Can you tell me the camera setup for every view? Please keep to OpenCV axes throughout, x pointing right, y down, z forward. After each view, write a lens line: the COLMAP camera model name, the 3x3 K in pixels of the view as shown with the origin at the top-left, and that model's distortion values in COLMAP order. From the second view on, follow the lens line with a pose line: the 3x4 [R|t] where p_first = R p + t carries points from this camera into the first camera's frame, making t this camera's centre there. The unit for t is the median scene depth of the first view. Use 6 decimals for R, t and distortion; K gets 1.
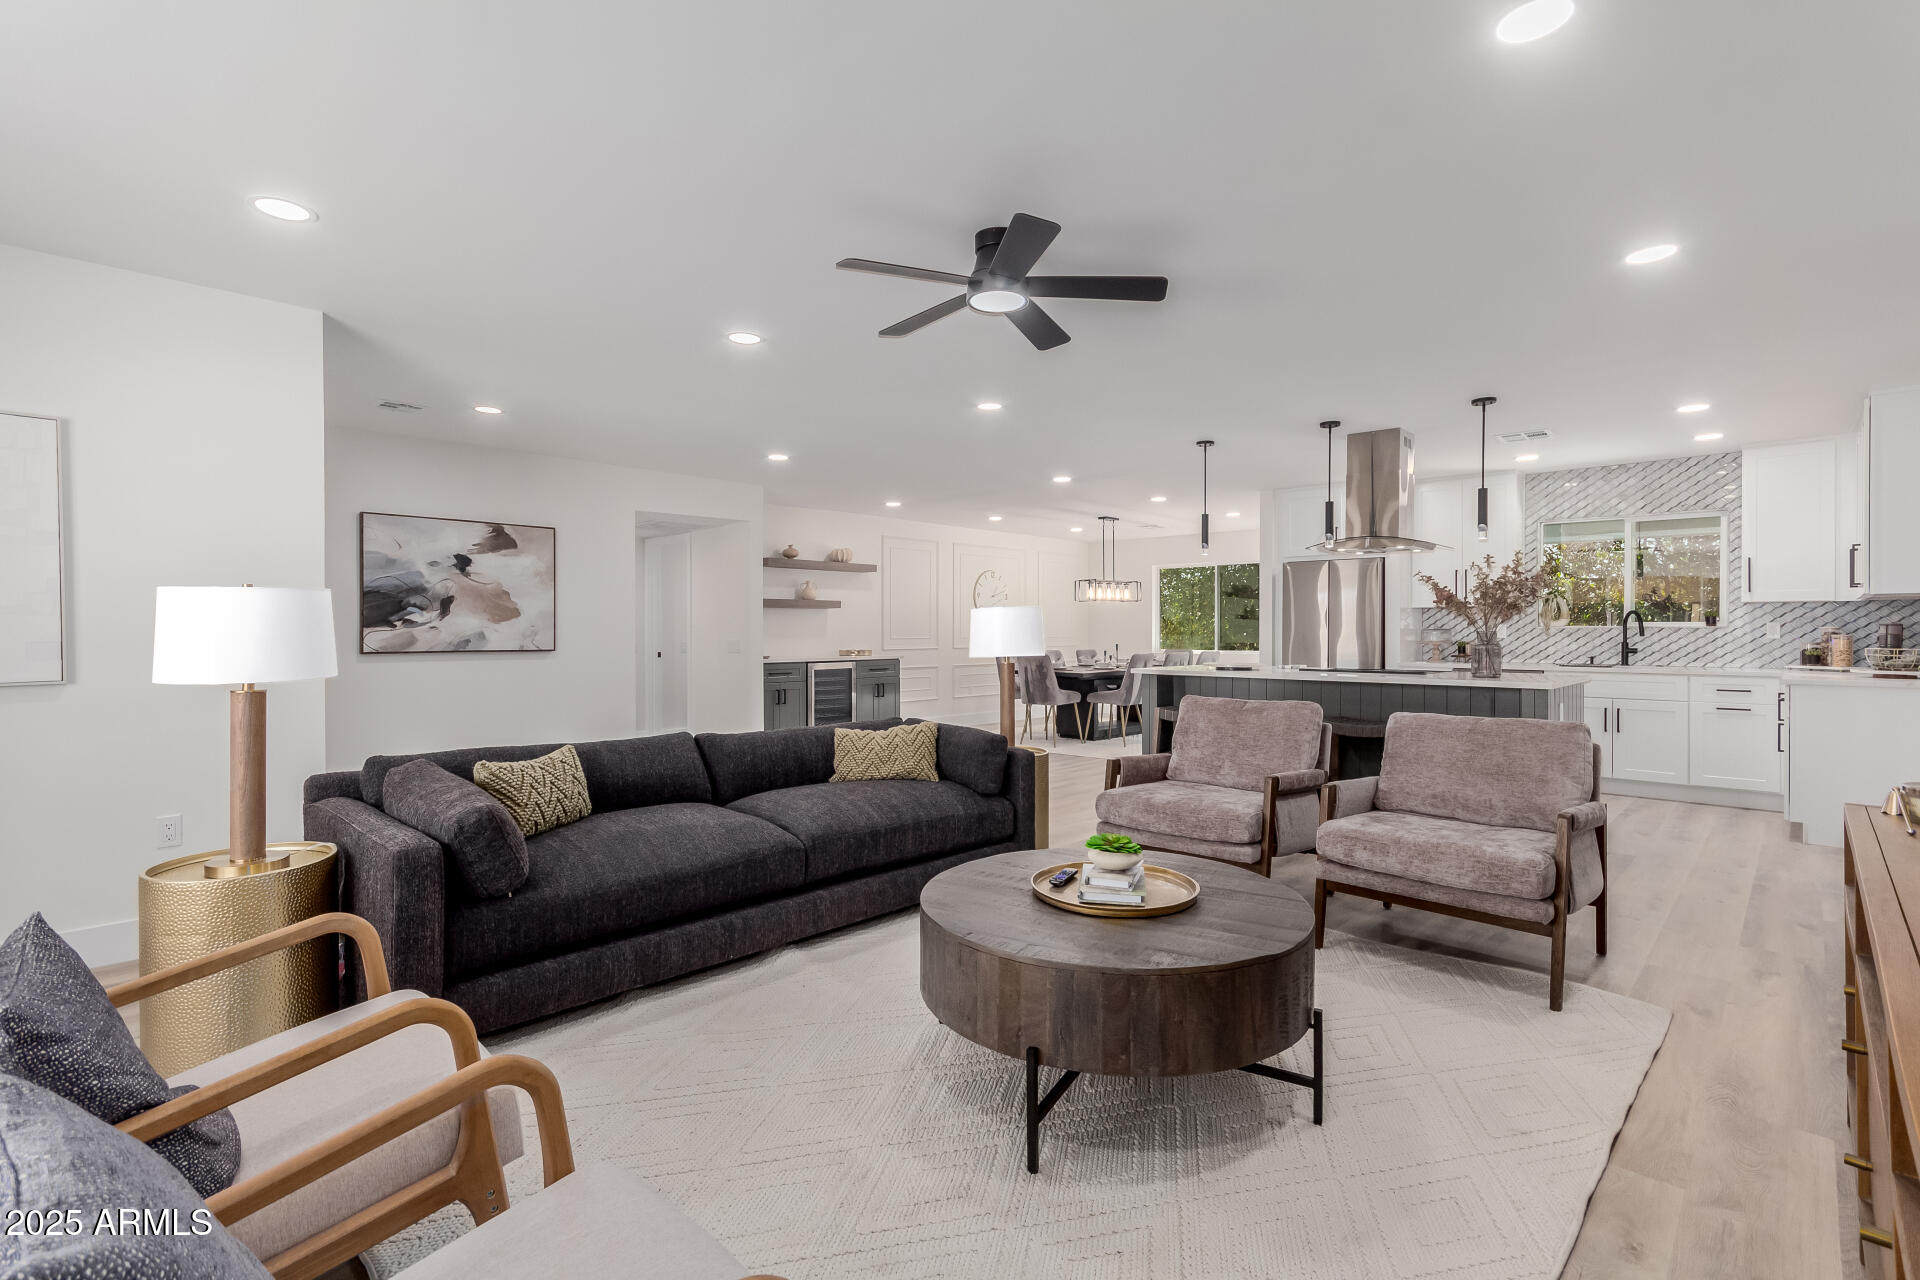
lens RADIAL K [[880.5, 0, 972.2], [0, 880.5, 639.8], [0, 0, 1]] dist [-0.003391, -0.001451]
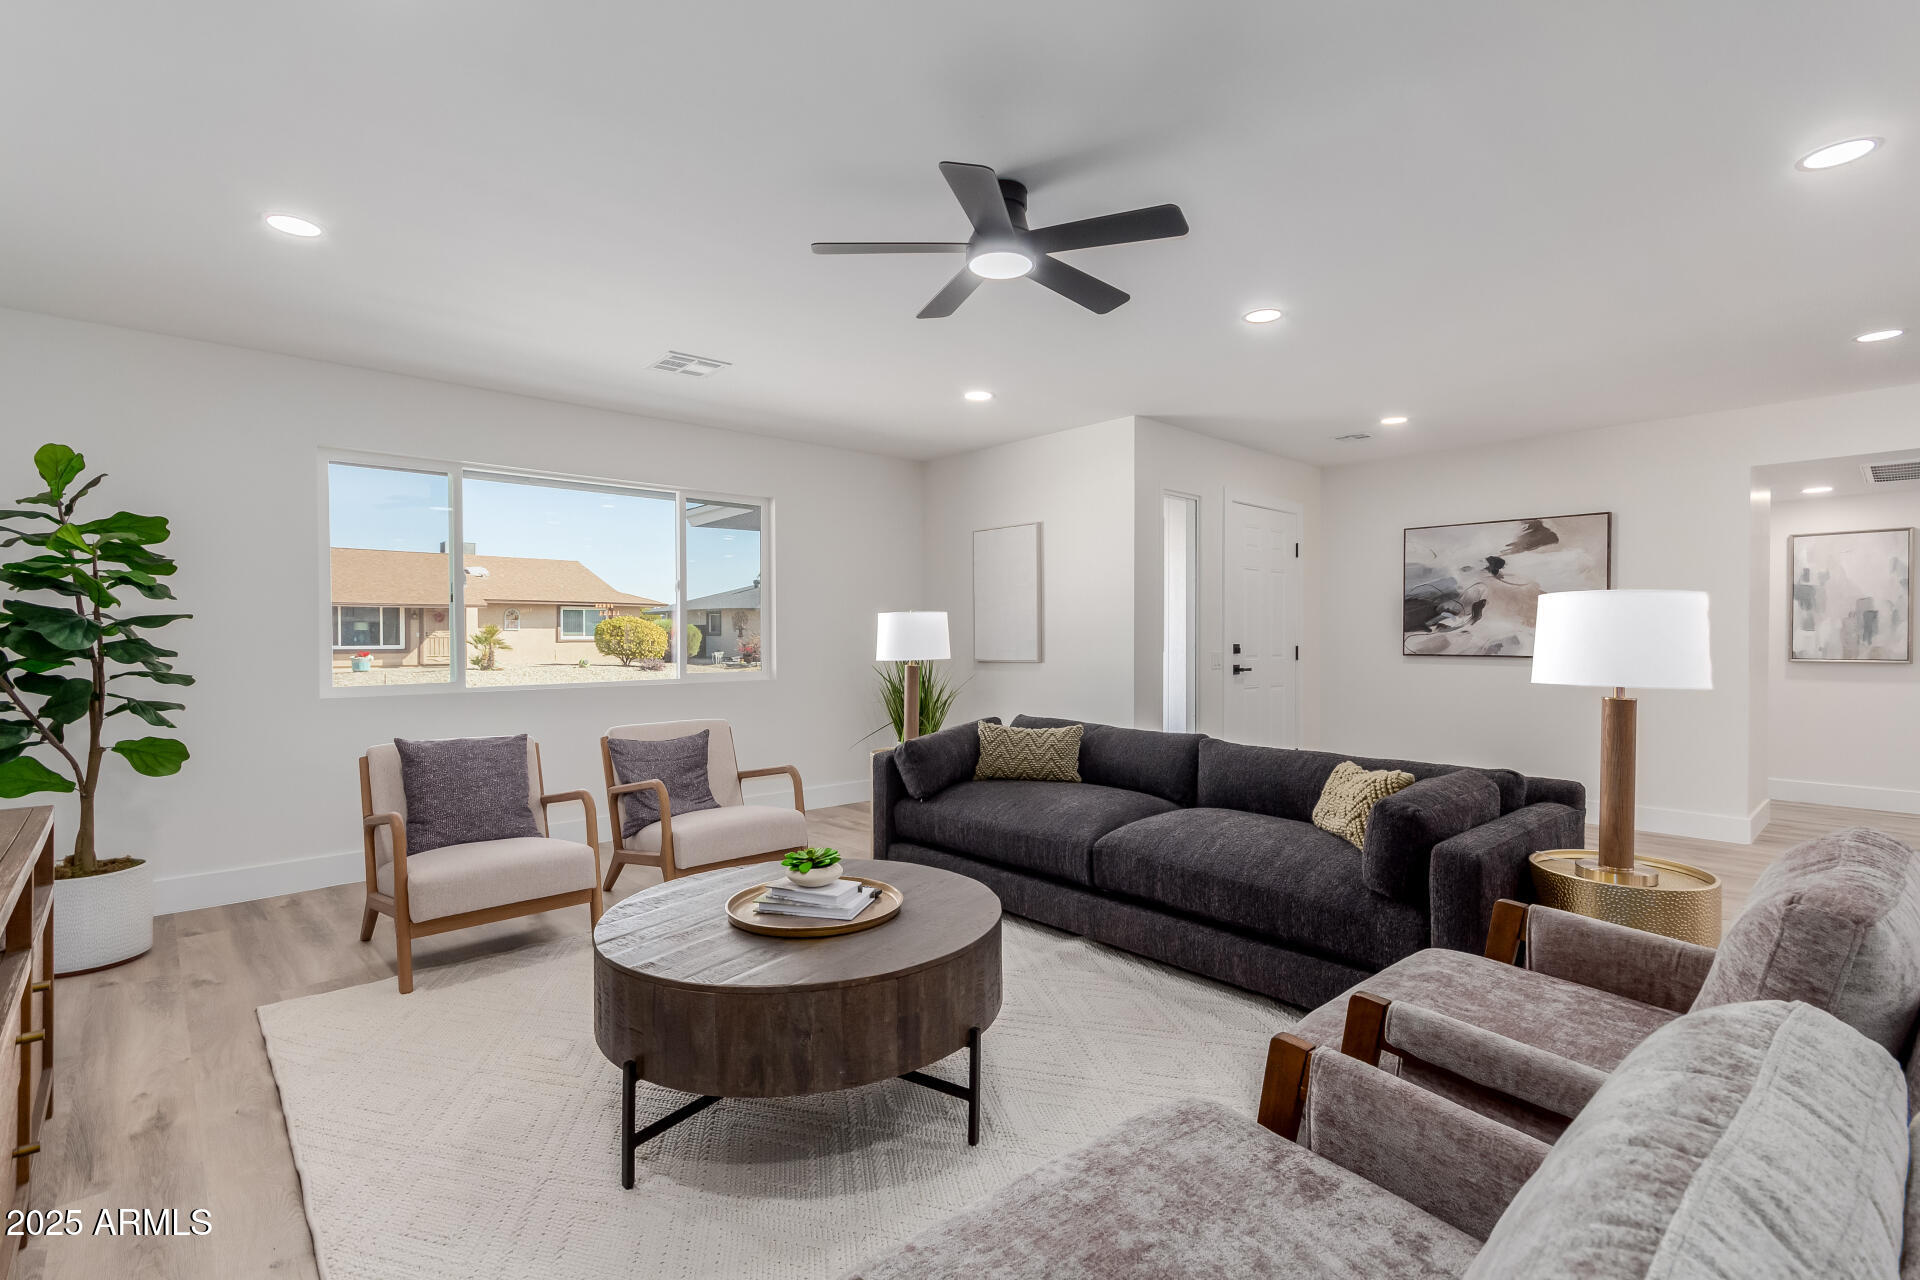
lens RADIAL K [[880.5, 0, 950.9], [0, 880.5, 641.0], [0, 0, 1]] dist [-0.003391, -0.001451]
pose [[-0.054374, 0.007872, -0.998490, 0.434282], [-0.009821, 0.999916, 0.008418, -0.006052], [0.998472, 0.010263, -0.054292, 0.463545]]
